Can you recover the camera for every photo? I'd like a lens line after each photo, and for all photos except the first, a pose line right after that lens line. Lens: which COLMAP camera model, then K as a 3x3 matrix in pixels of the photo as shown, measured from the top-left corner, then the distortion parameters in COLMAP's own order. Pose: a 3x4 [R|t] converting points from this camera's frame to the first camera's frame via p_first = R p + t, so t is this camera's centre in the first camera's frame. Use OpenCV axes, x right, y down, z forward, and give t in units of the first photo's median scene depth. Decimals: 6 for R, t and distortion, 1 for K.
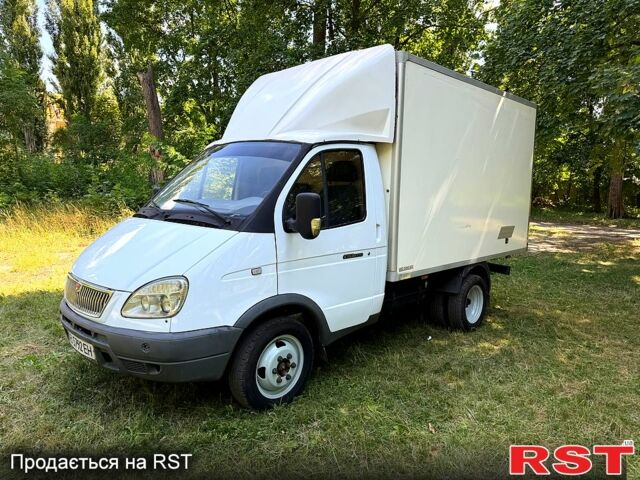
lens RADIAL K [[445.1, 0, 320.0], [0, 445.1, 240.0], [0, 0, 1]] dist [0.065307, -0.070577]
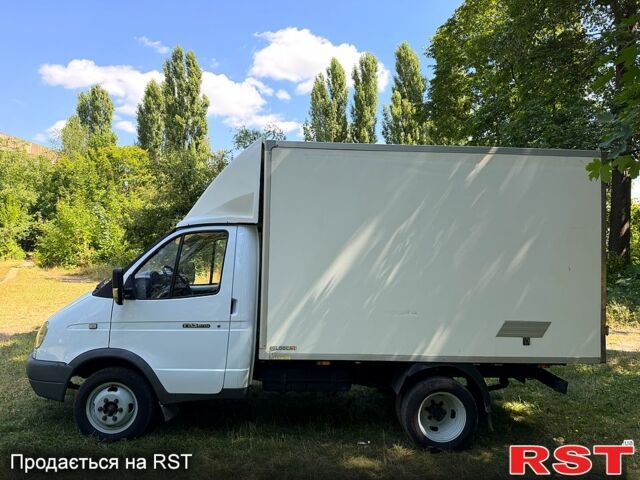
lens RADIAL K [[443.2, 0, 327.4], [0, 443.2, 241.1], [0, 0, 1]] dist [0.050394, -0.071409]
pose [[0.743499, -0.018289, -0.668487, 1.005597], [-0.088345, 0.988179, -0.125293, -0.059615], [0.662876, 0.152213, 0.733094, 0.354875]]
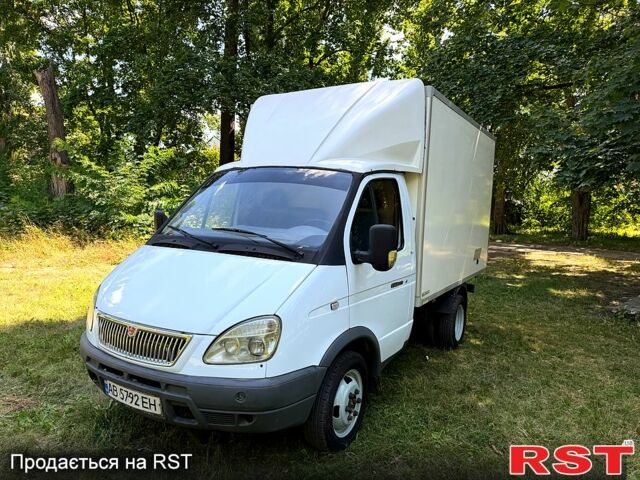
lens RADIAL K [[445.1, 0, 320.0], [0, 445.1, 240.0], [0, 0, 1]] dist [0.065307, -0.070577]
pose [[0.972108, -0.002194, 0.234524, -0.316134], [0.009002, 0.999569, -0.027960, -0.035962], [-0.234361, 0.029291, 0.971708, 0.053425]]
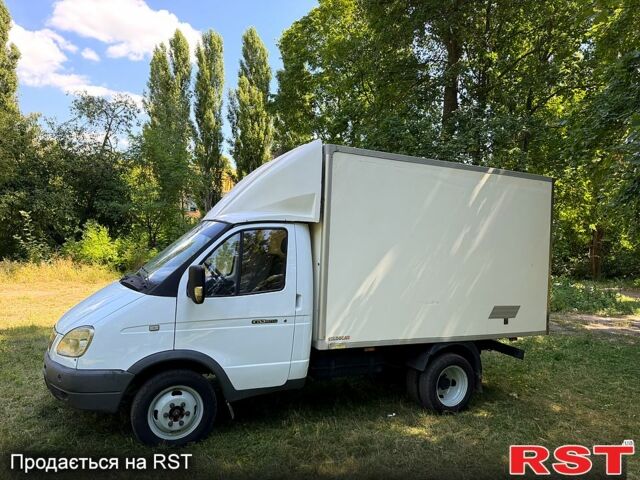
lens RADIAL K [[443.2, 0, 327.4], [0, 443.2, 241.1], [0, 0, 1]] dist [0.050394, -0.071409]
pose [[0.944030, 0.021323, -0.329169, 0.557925], [-0.065993, 0.989943, -0.125134, -0.034214], [0.323190, 0.139853, 0.935943, -0.022129]]
